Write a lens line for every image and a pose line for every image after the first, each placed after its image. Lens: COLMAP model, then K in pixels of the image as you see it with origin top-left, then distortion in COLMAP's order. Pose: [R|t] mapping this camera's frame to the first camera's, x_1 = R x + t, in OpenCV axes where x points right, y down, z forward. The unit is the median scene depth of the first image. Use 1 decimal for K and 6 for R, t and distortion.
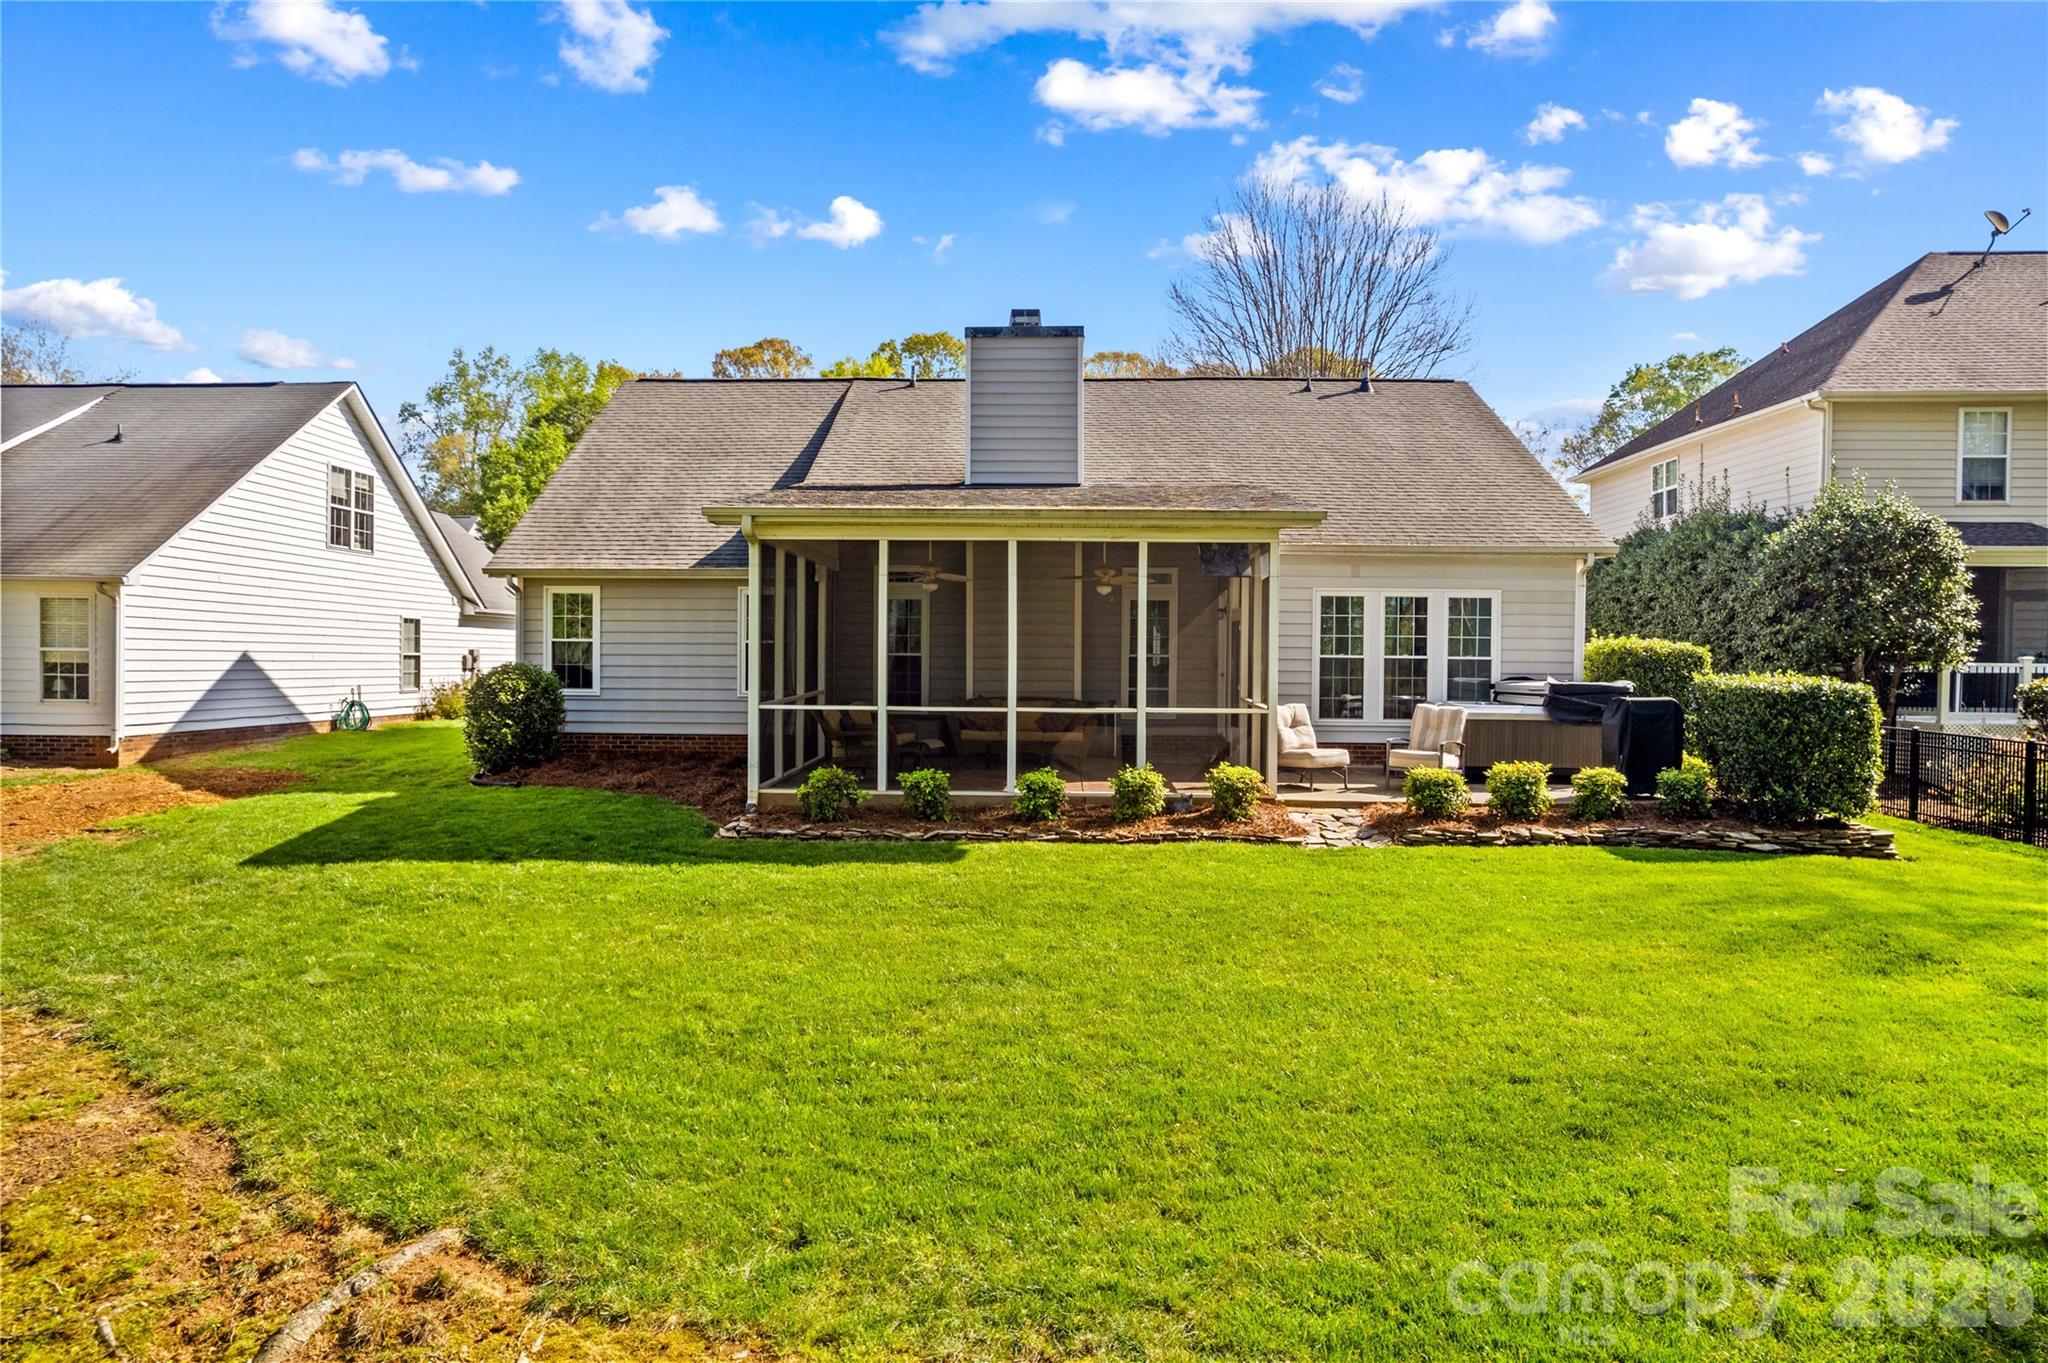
lens RADIAL K [[1346.7, 0, 1024.0], [0, 1346.7, 681.5], [0, 0, 1]] dist [-0.031679, 0.005590]
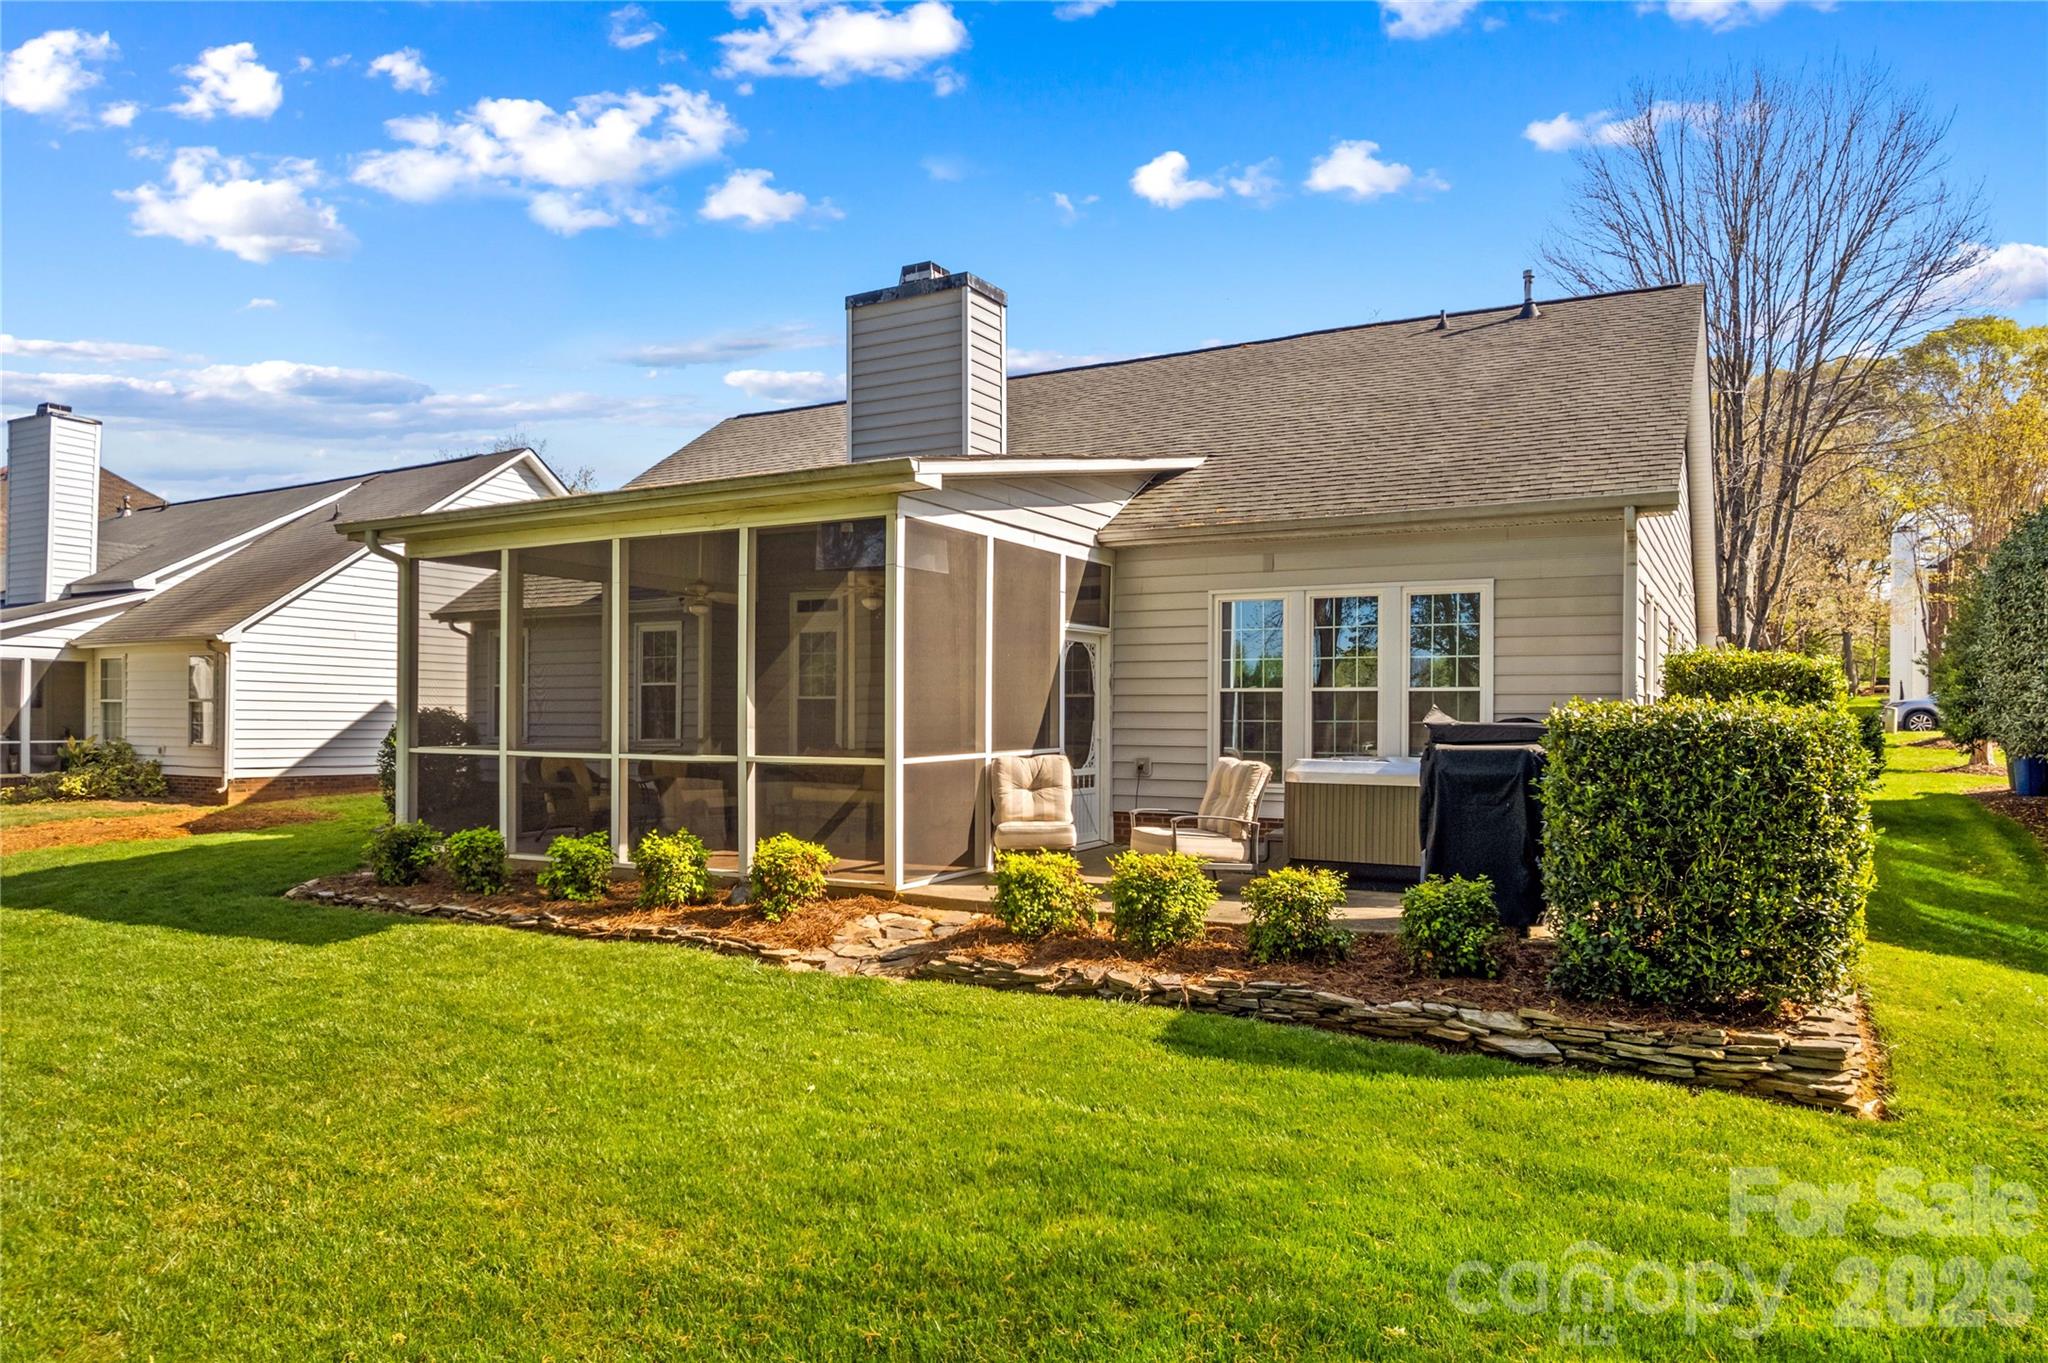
lens RADIAL K [[1322.9, 0, 1023.9], [0, 1322.9, 742.7], [0, 0, 1]] dist [-0.031255, 0.000663]
pose [[0.882913, 0.004474, -0.469516, 0.450213], [-0.007796, 0.999956, -0.005132, 0.012517], [0.469473, 0.008191, 0.882909, 0.358285]]
